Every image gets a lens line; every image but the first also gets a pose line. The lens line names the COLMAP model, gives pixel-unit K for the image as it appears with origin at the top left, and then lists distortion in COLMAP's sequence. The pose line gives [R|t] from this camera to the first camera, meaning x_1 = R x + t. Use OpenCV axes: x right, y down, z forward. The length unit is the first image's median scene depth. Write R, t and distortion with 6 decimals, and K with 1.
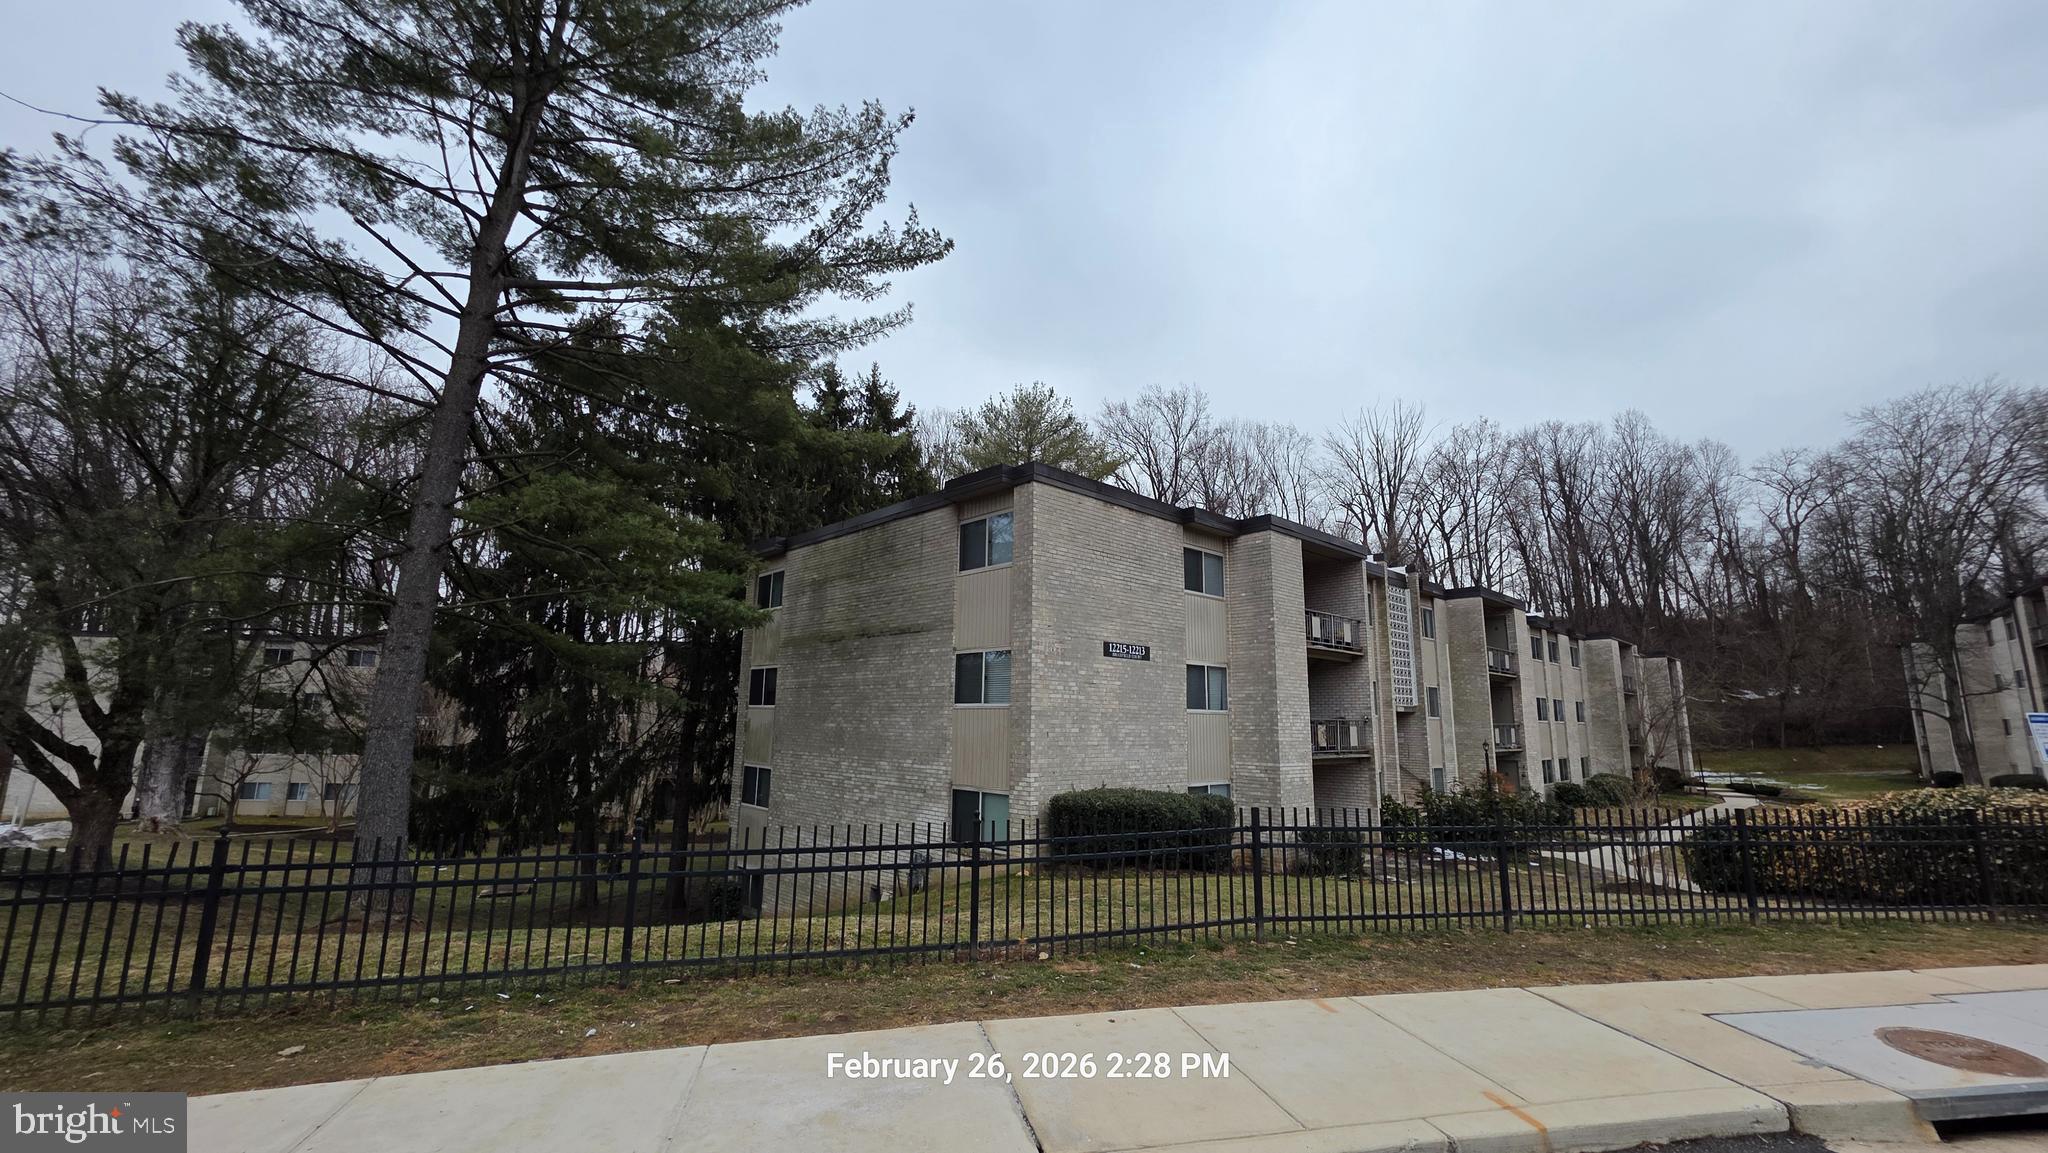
lens RADIAL K [[810.8, 0, 1024.0], [0, 810.8, 576.5], [0, 0, 1]] dist [0.000444, -0.000059]
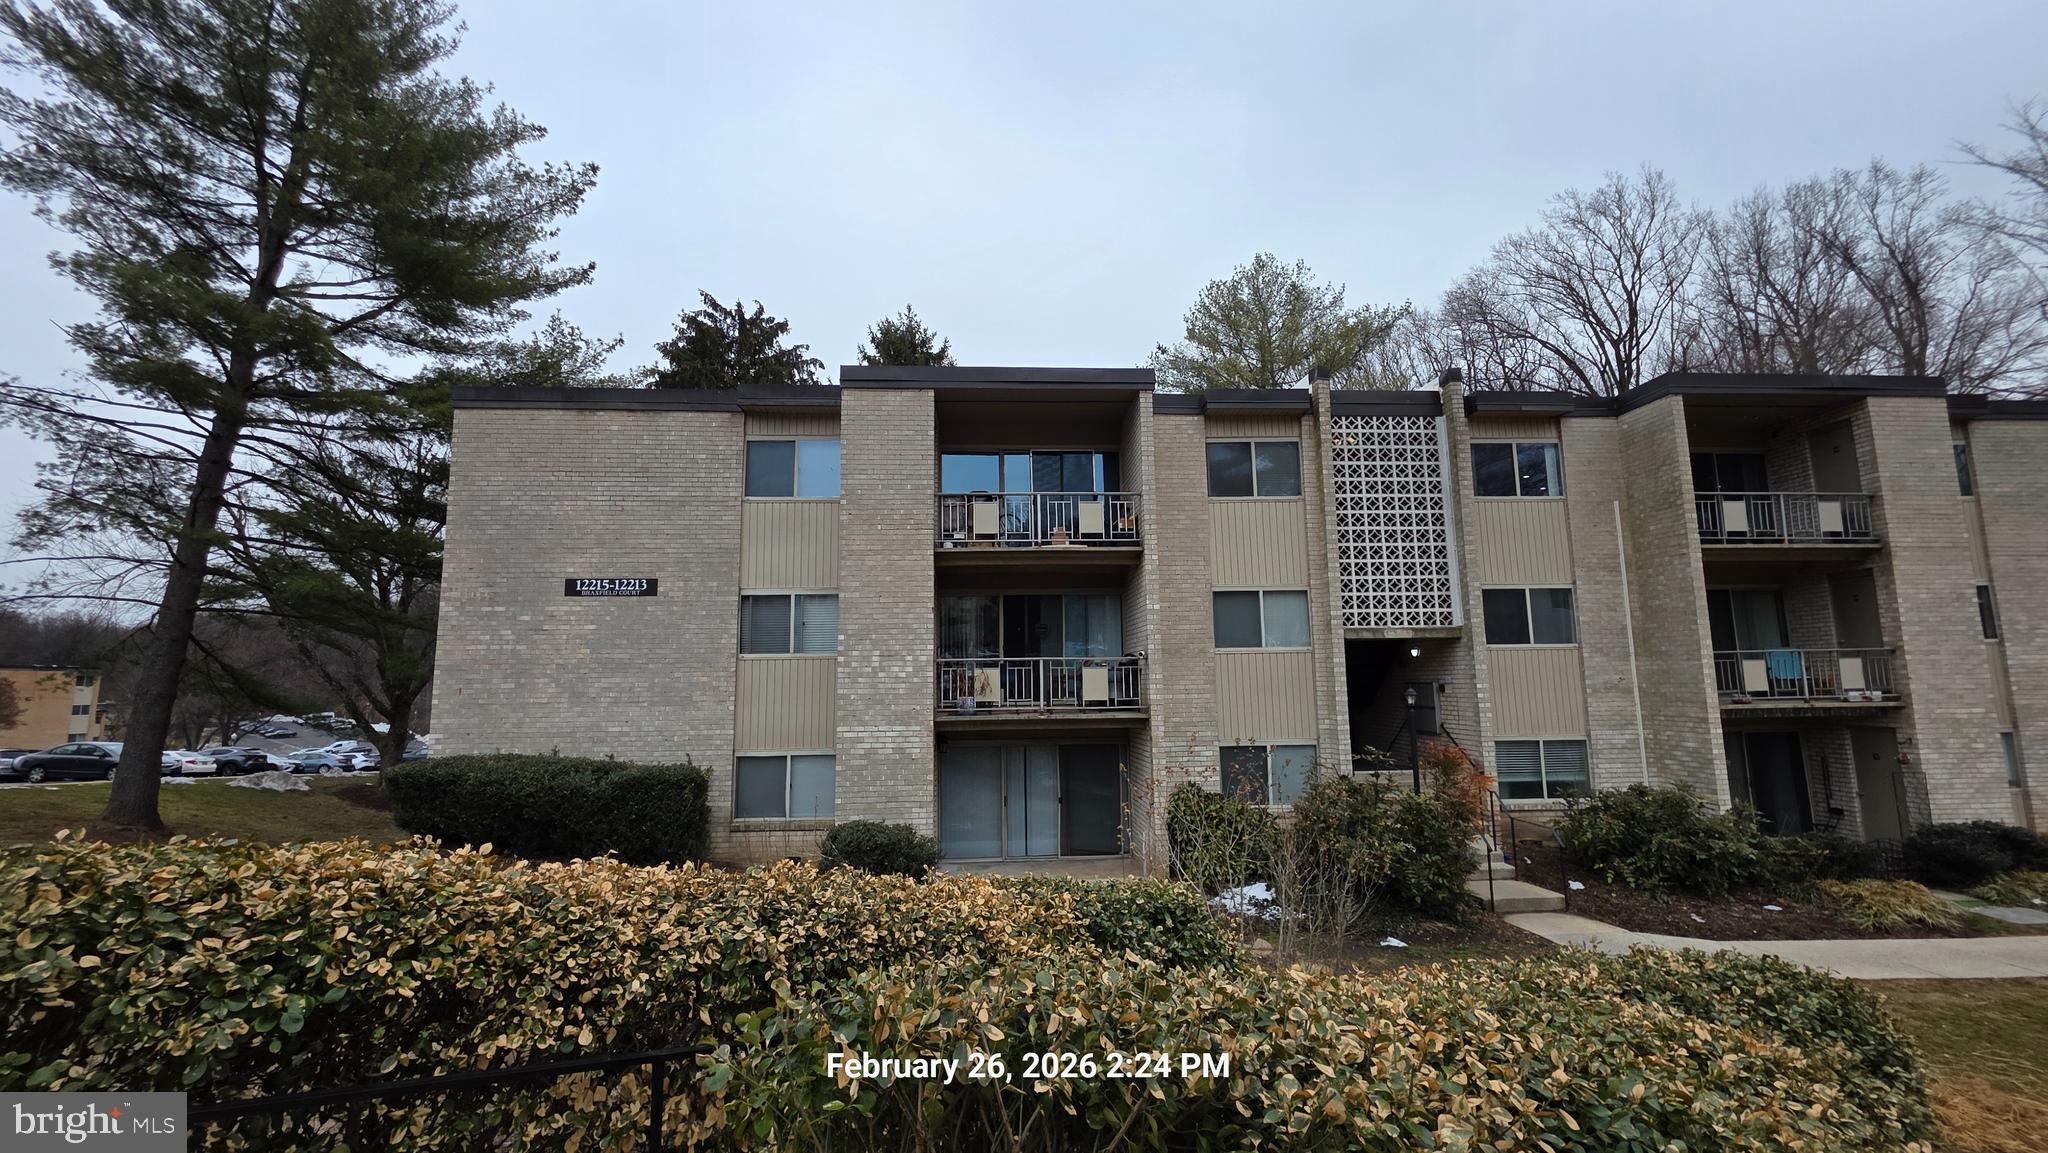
lens RADIAL K [[810.8, 0, 1024.0], [0, 810.8, 576.5], [0, 0, 1]] dist [0.000444, -0.000059]
pose [[0.772488, -0.105275, -0.626242, 0.901866], [0.135549, 0.990770, 0.000648, 0.129835], [0.620394, -0.085387, 0.779629, 0.594329]]
